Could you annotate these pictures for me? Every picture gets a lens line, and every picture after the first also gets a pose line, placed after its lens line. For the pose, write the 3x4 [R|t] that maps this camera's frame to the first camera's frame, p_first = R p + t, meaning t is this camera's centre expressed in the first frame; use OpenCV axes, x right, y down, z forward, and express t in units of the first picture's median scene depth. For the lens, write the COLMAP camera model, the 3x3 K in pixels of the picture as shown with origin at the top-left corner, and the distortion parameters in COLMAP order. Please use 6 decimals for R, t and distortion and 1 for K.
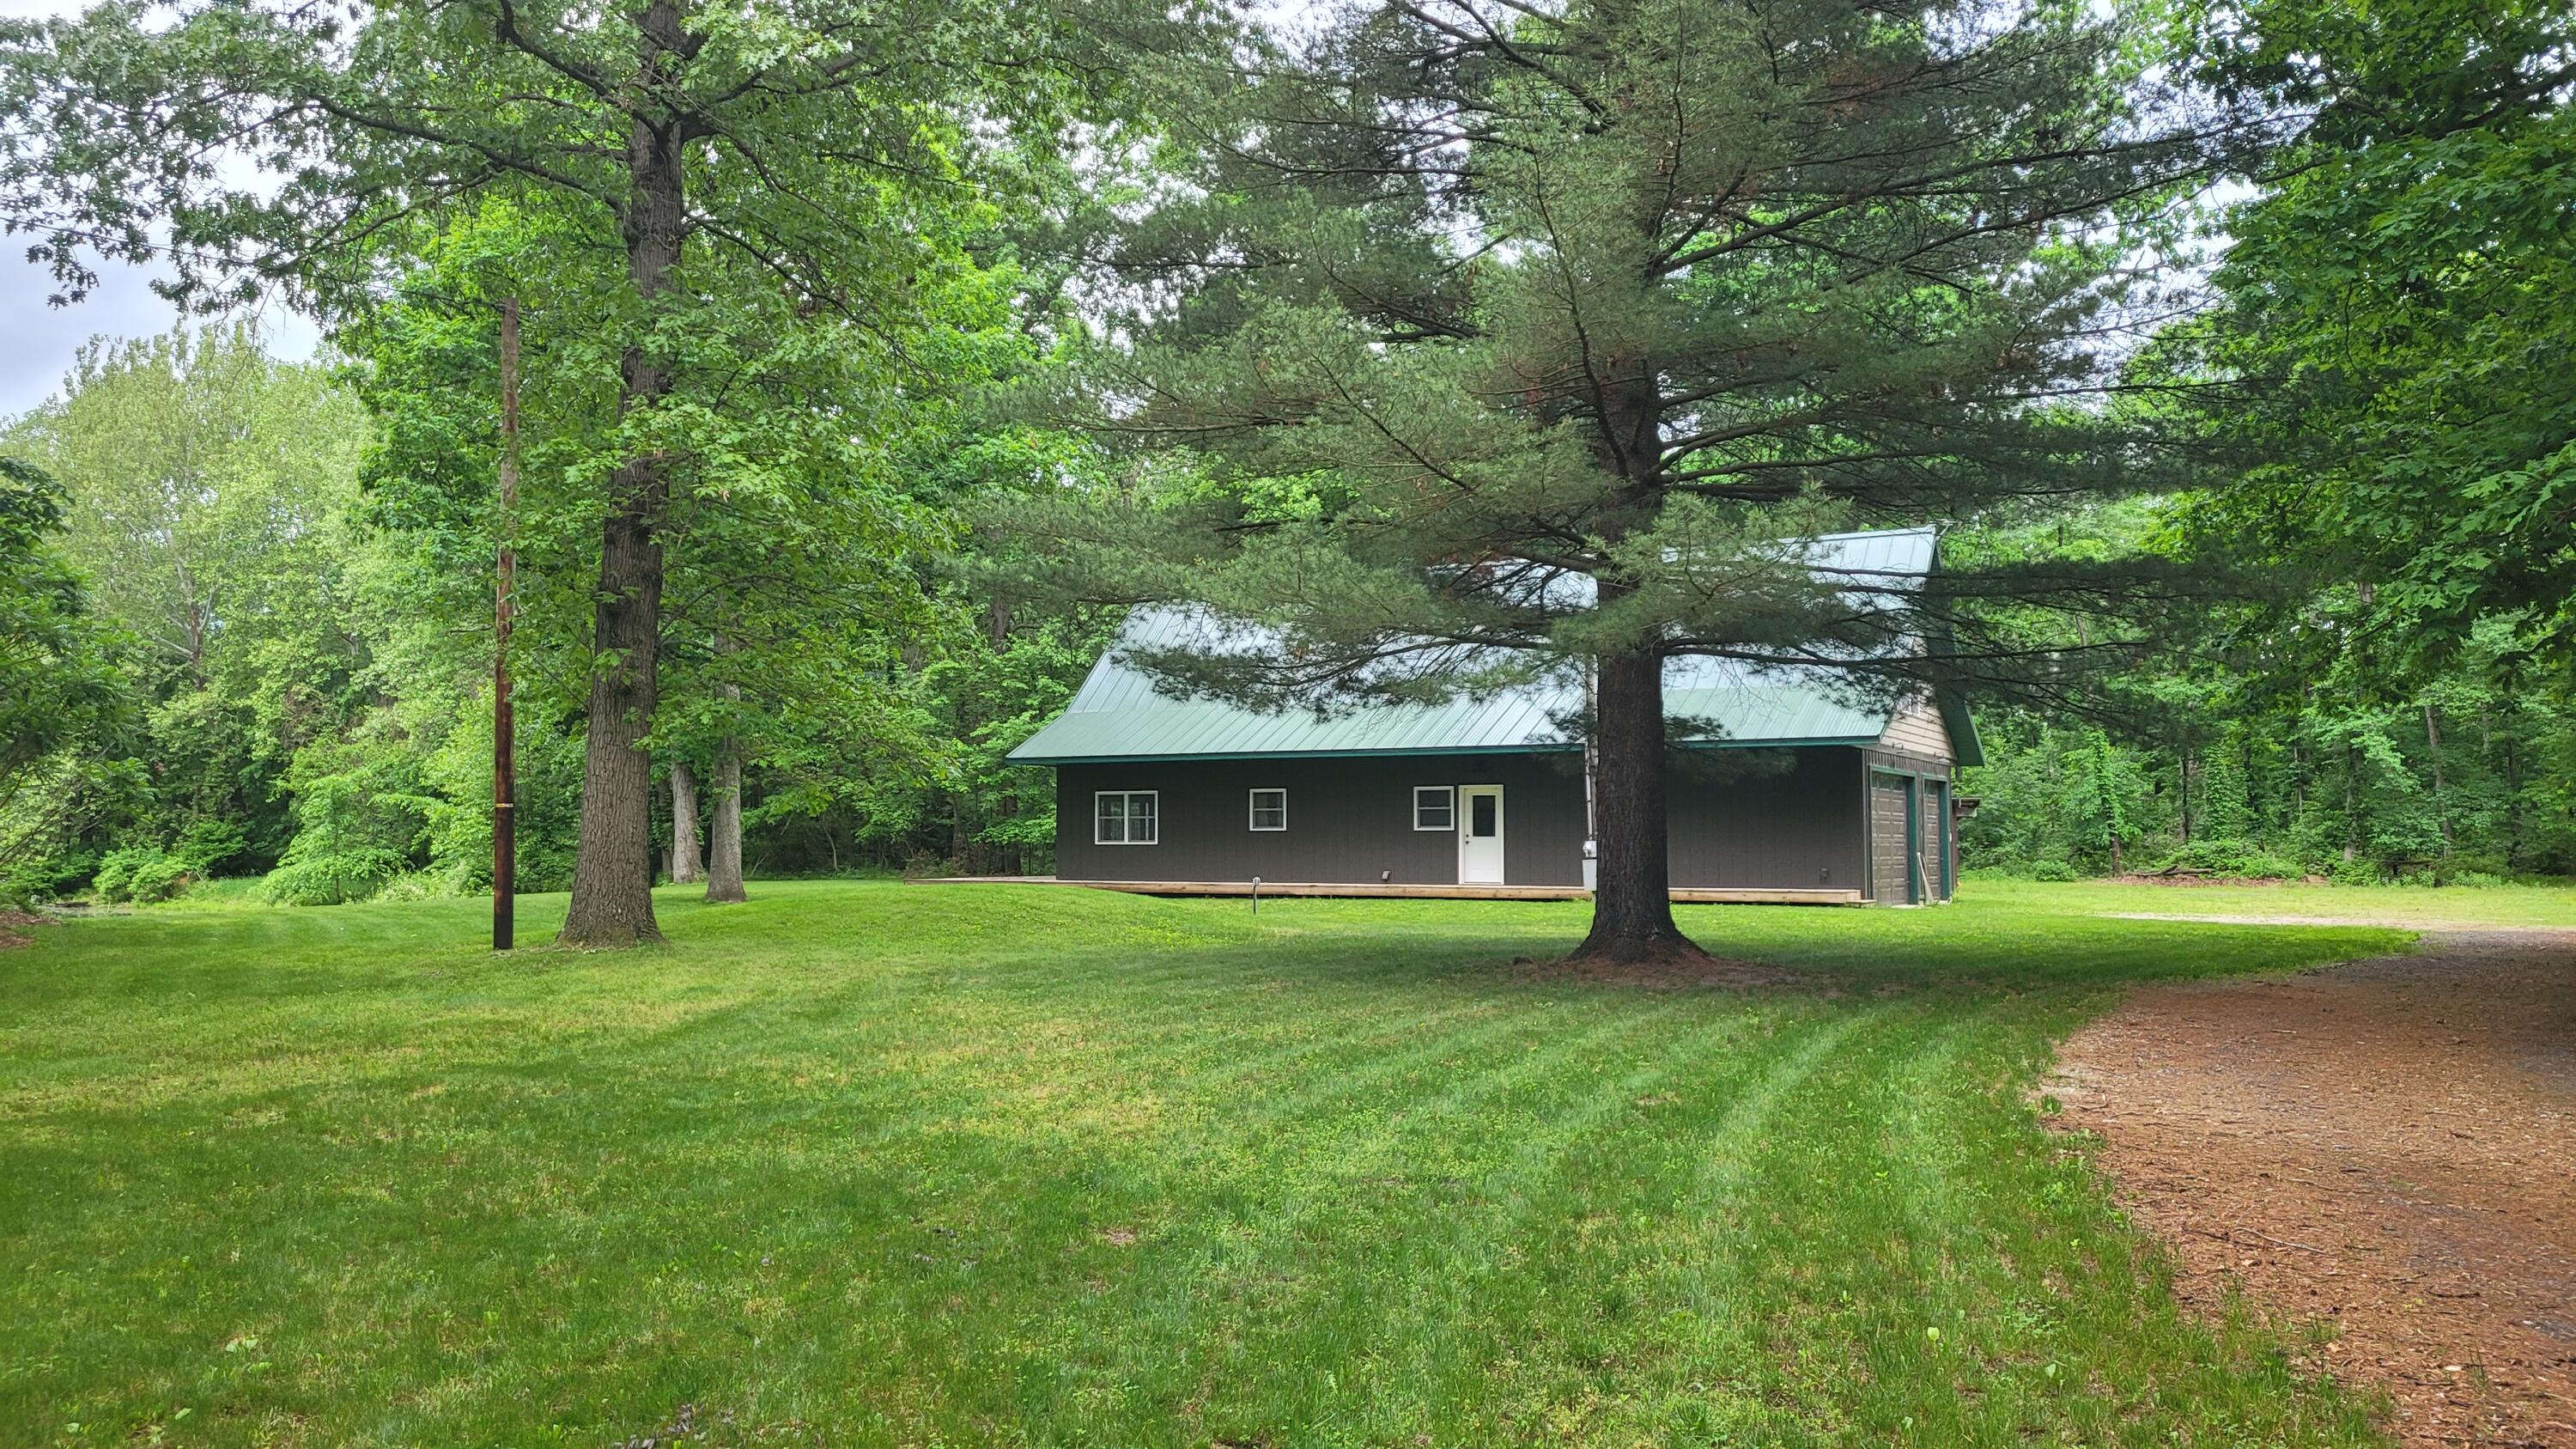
lens RADIAL K [[1726.9, 0, 1288.0], [0, 1726.9, 724.5], [0, 0, 1]] dist [-0.008187, -0.003637]
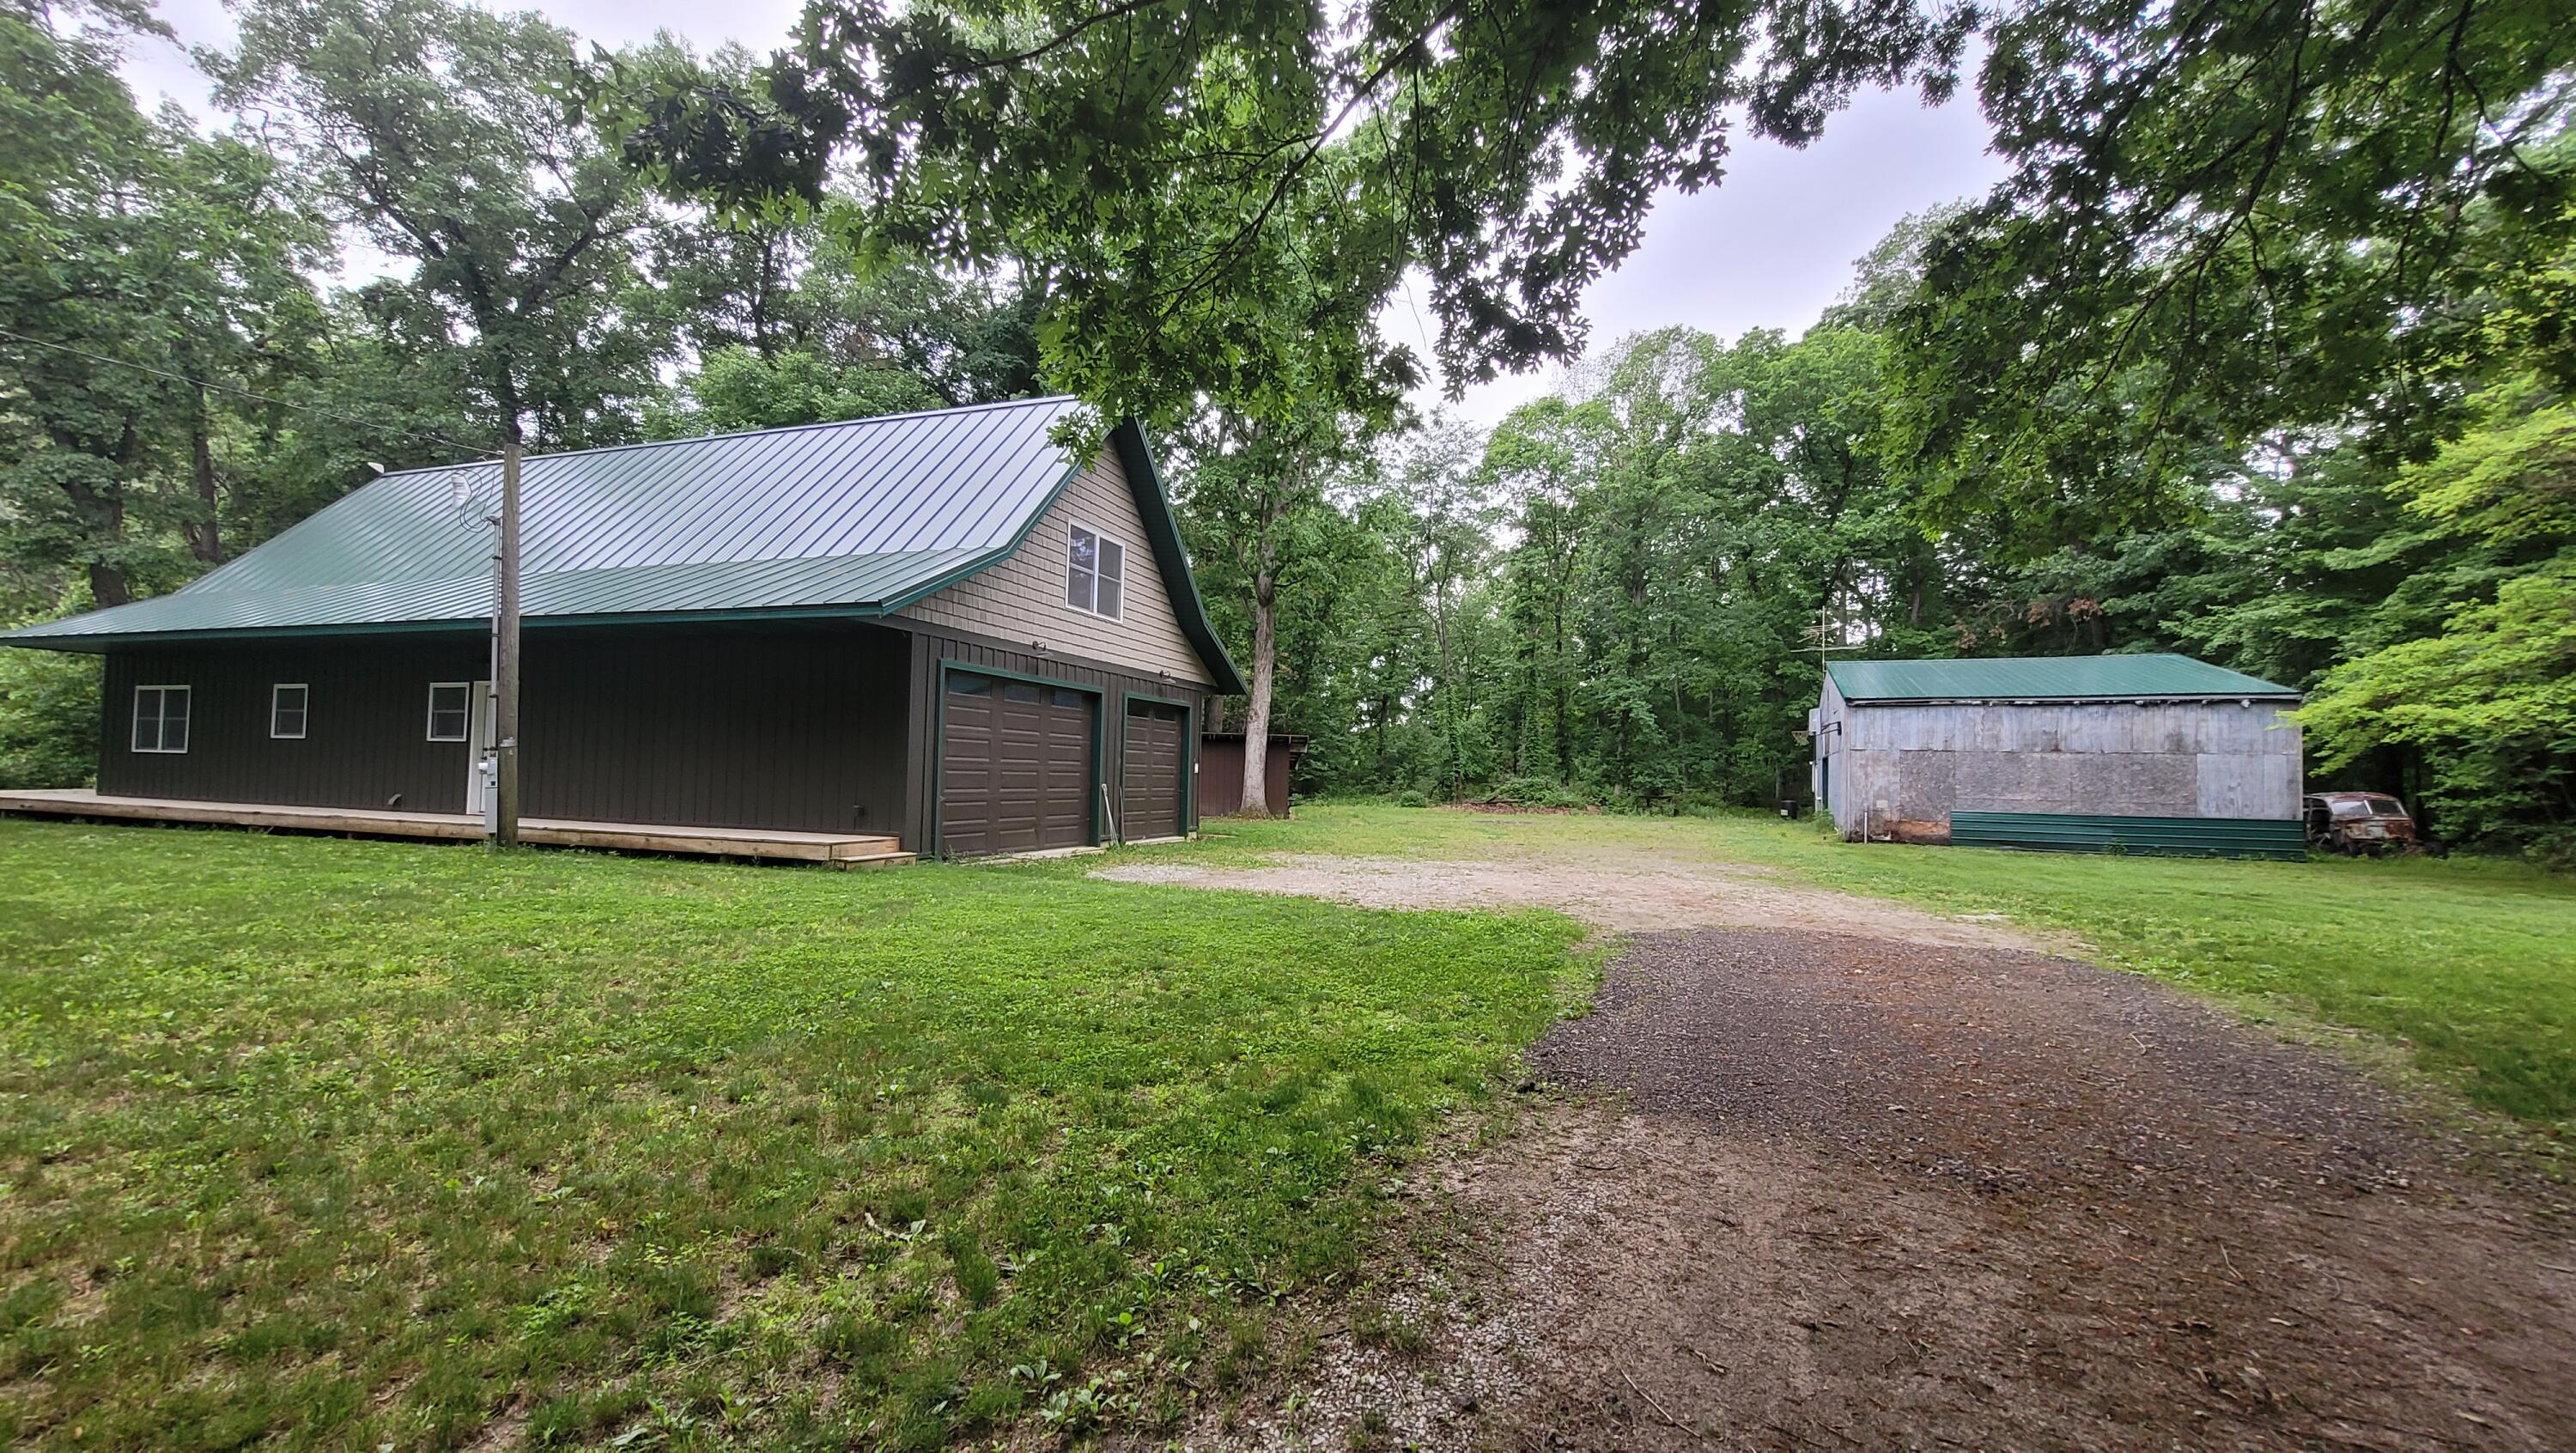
lens RADIAL K [[1002.6, 0, 1296.8], [0, 1002.6, 725.3], [0, 0, 1]] dist [0.002064, 0.000069]
pose [[0.975489, 0.031216, 0.217824, 0.219741], [-0.036207, 0.999165, 0.018956, 0.021203], [-0.217051, -0.026378, 0.975804, 0.320338]]
